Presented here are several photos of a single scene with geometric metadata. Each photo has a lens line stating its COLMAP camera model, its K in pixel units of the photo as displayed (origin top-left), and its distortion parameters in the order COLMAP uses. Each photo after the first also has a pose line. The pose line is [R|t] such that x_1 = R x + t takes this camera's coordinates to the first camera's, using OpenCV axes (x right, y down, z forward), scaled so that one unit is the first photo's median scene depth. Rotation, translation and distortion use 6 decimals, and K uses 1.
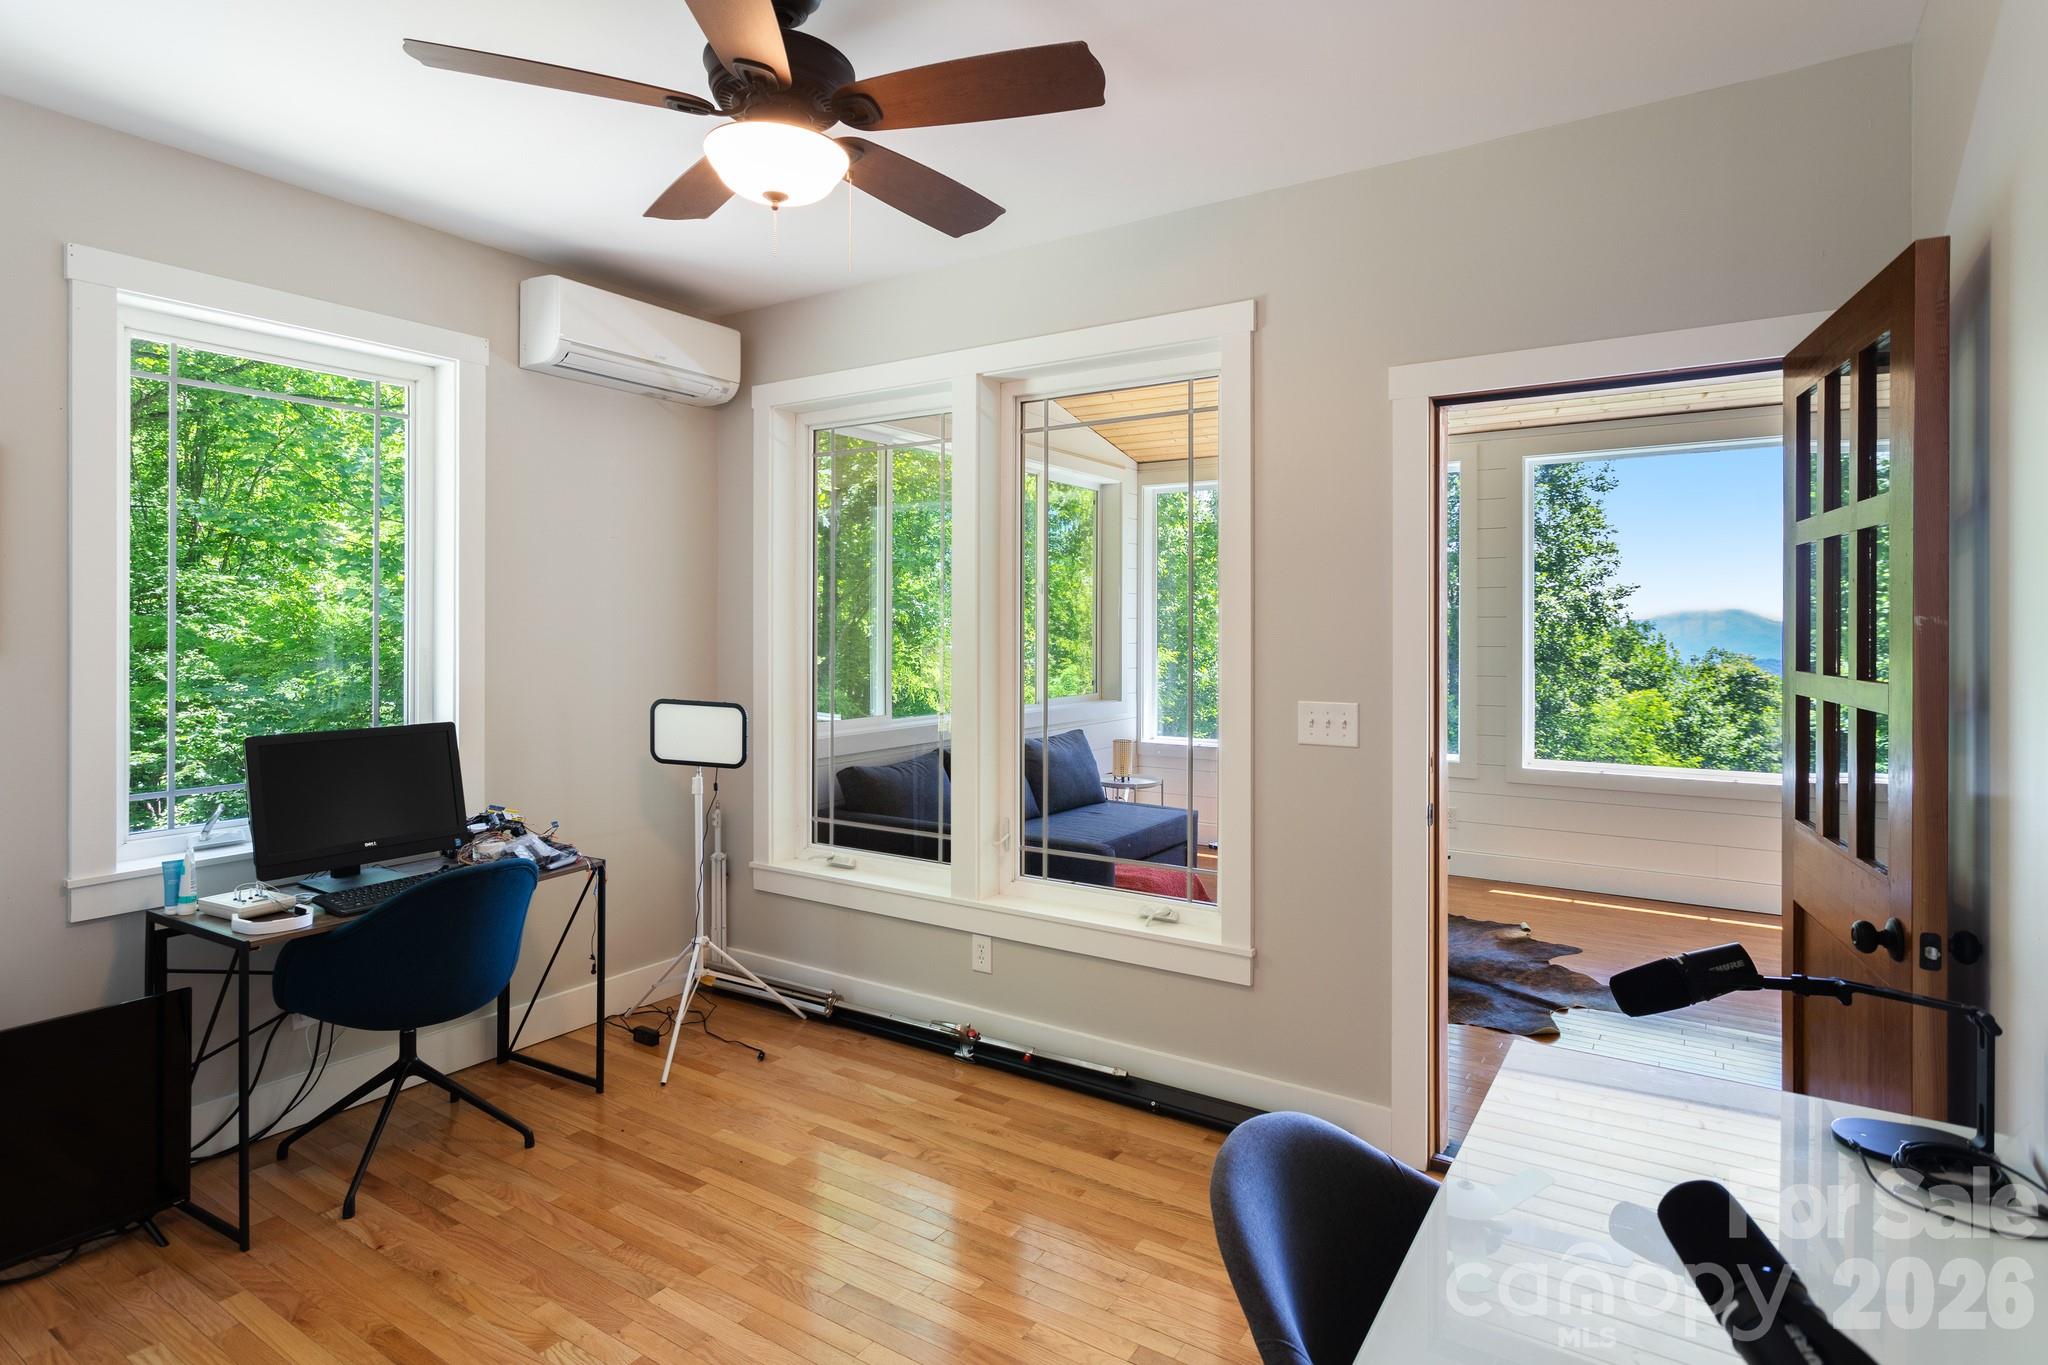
lens RADIAL K [[1049.0, 0, 1027.1], [0, 1049.0, 635.7], [0, 0, 1]] dist [-0.006011, 0.000044]
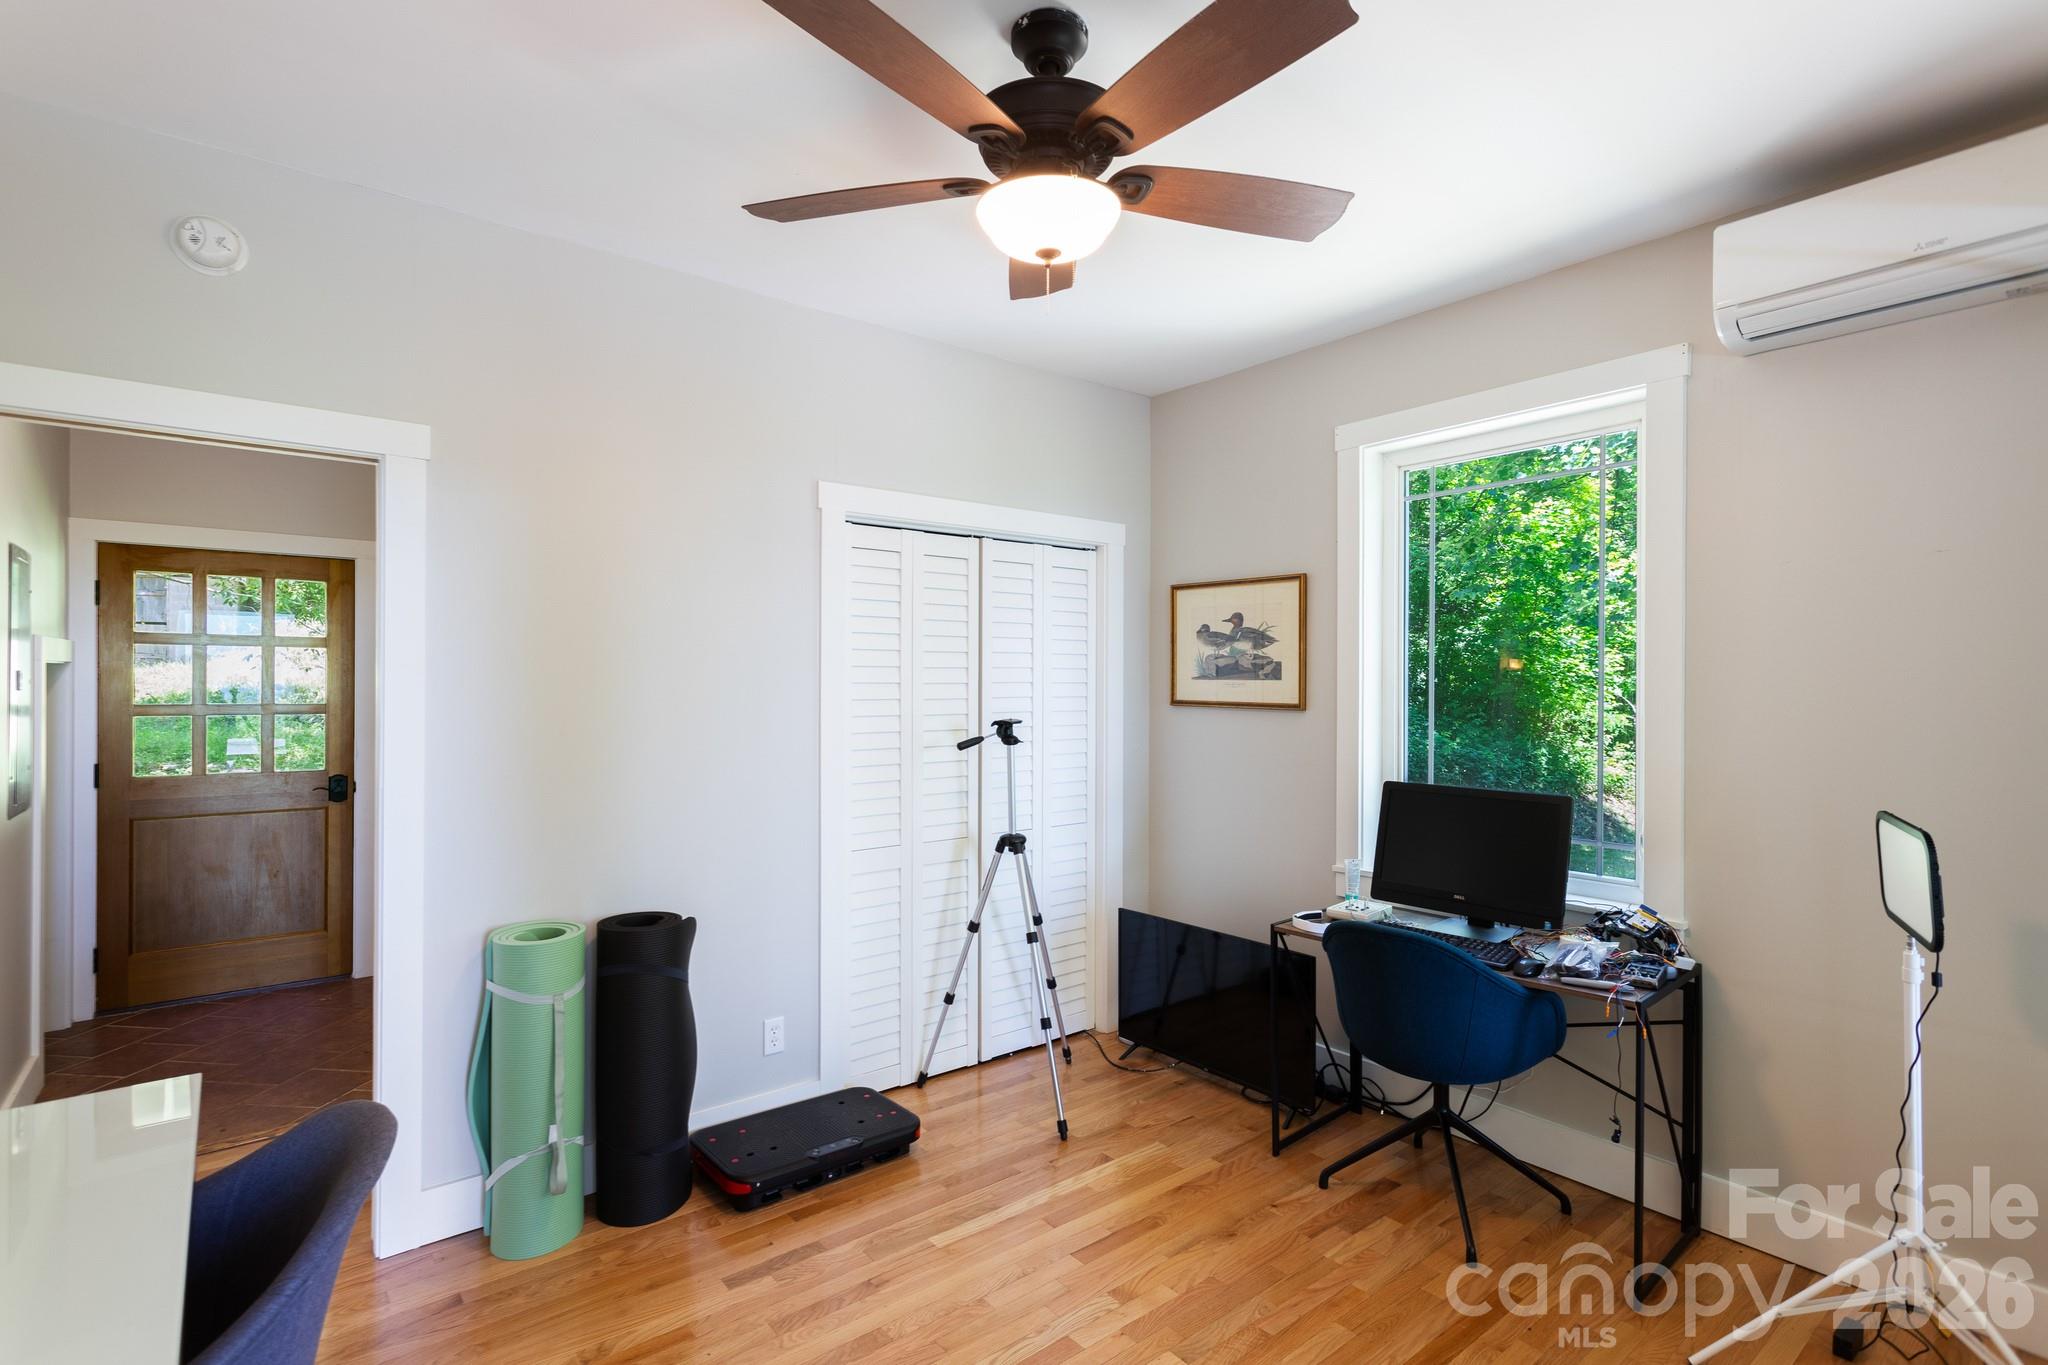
lens RADIAL K [[991.7, 0, 1024.7], [0, 991.7, 685.7], [0, 0, 1]] dist [0.008909, 0.001344]
pose [[-0.326246, -0.000555, -0.945285, 0.570147], [-0.003440, 0.999994, 0.000600, -0.015851], [0.945279, 0.003448, -0.326246, 1.116533]]
